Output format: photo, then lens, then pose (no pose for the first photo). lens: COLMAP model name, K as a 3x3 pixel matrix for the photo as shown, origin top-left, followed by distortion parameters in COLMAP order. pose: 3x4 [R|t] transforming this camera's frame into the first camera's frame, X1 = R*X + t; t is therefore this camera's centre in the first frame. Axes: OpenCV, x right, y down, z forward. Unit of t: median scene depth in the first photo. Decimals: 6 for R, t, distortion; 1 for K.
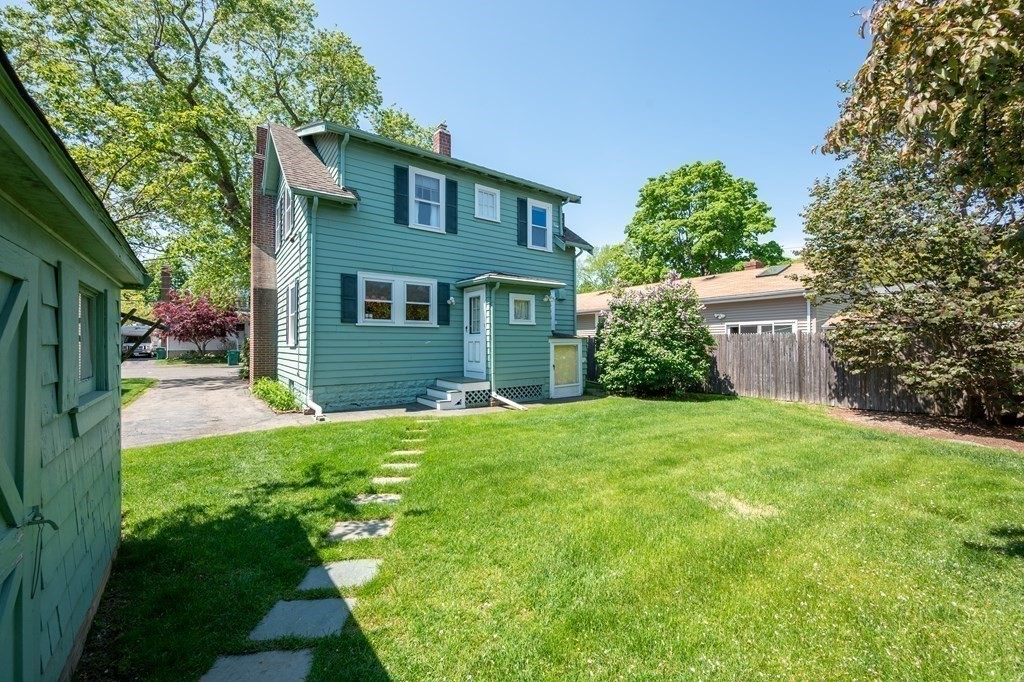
lens RADIAL K [[413.6, 0, 510.3], [0, 413.6, 342.8], [0, 0, 1]] dist [-0.001568, -0.000119]
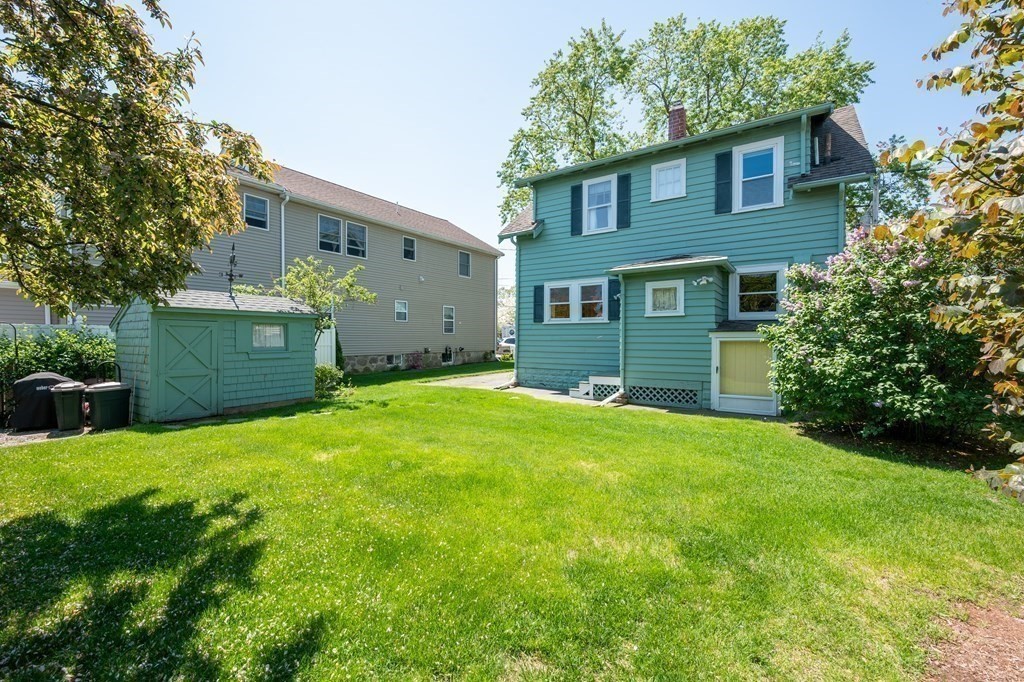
lens RADIAL K [[441.4, 0, 512.6], [0, 441.4, 340.6], [0, 0, 1]] dist [-0.000592, -0.000031]
pose [[0.311834, 0.011808, -0.950063, 0.828680], [0.005335, 0.999885, 0.014178, -0.008564], [0.950122, -0.009489, 0.311736, 0.424349]]
